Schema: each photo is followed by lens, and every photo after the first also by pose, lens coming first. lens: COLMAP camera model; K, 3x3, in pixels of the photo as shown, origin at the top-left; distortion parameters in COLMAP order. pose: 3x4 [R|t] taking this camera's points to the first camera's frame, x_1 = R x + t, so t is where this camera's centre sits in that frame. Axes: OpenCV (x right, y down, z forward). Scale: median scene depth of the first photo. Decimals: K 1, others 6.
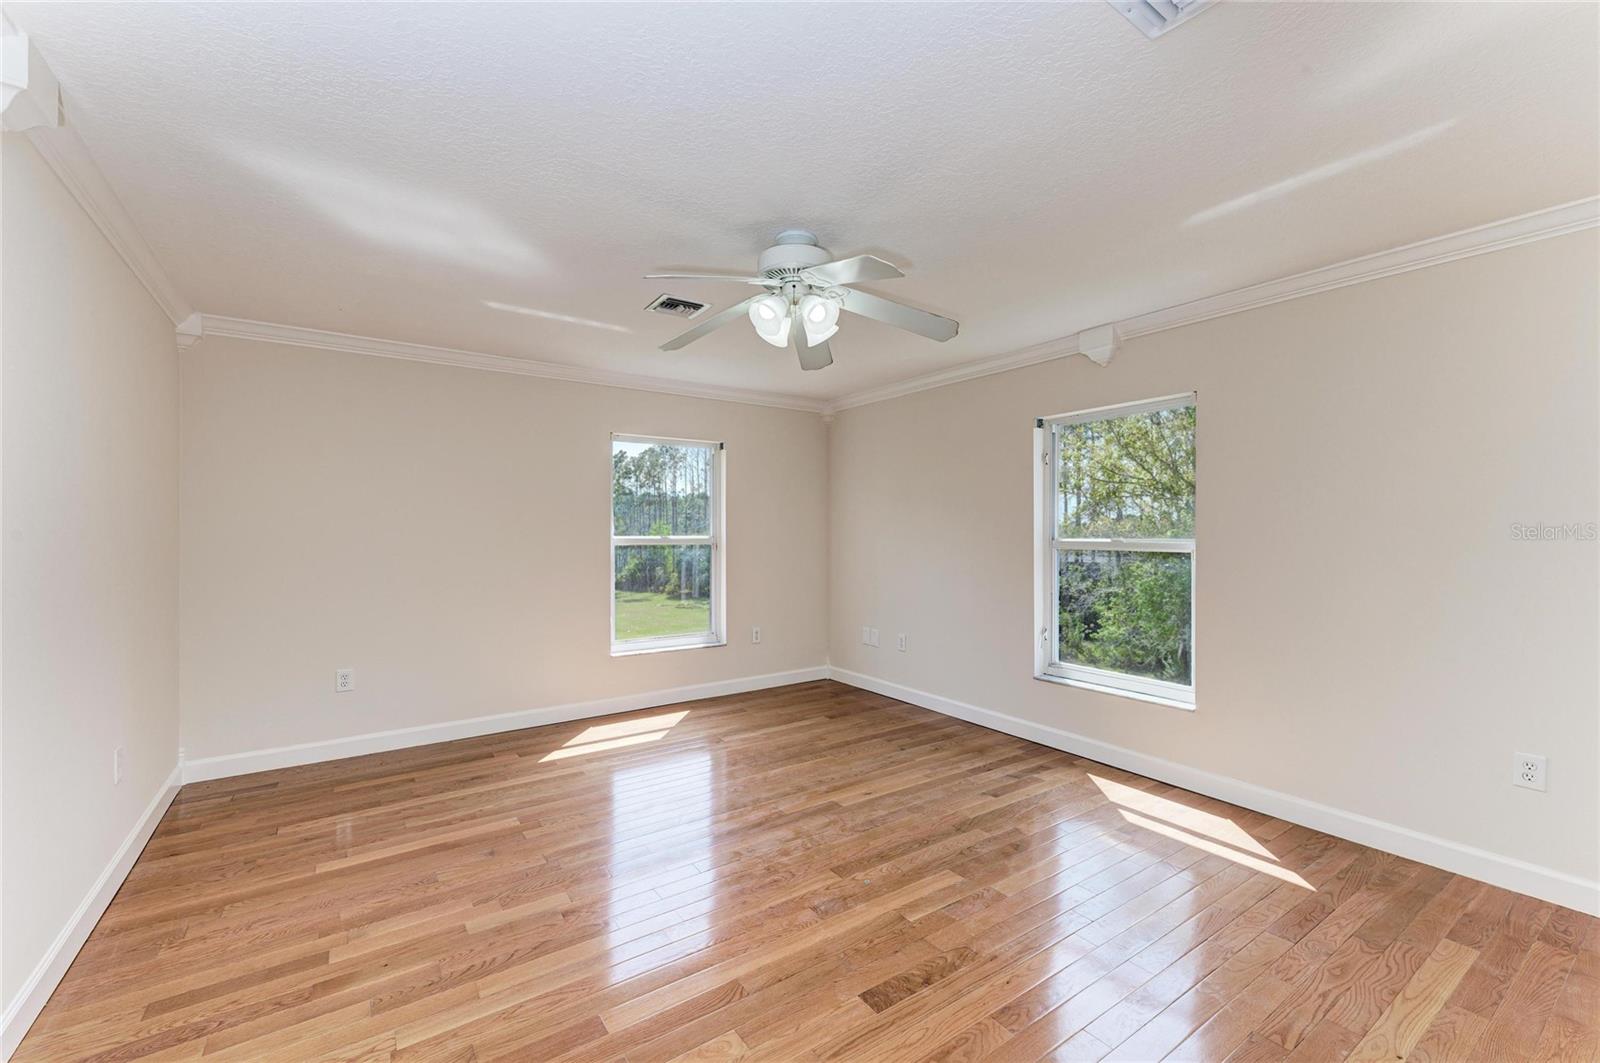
lens RADIAL K [[664.8, 0, 799.4], [0, 664.8, 532.5], [0, 0, 1]] dist [-0.000880, -0.000021]
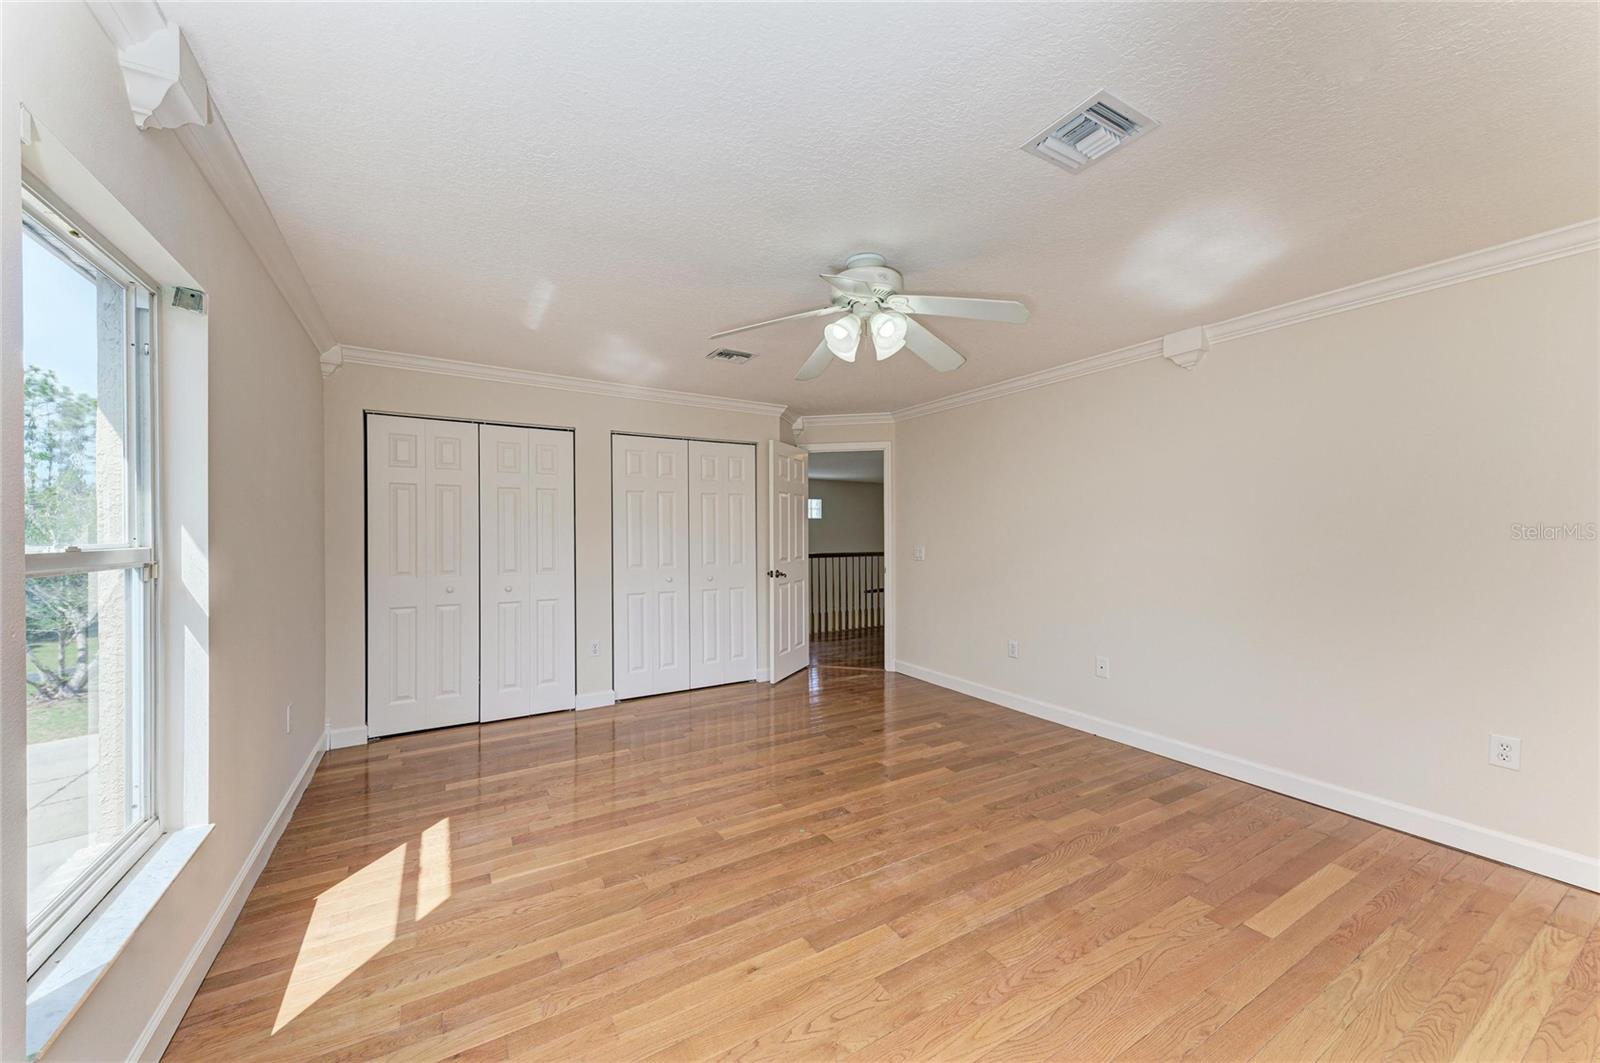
lens RADIAL K [[576.8, 0, 796.7], [0, 576.8, 534.5], [0, 0, 1]] dist [0.009673, -0.000994]
pose [[-0.997271, -0.001107, 0.073816, 0.036094], [-0.001293, 0.999996, -0.002477, 0.004935], [-0.073813, -0.002566, -0.997269, 1.930949]]
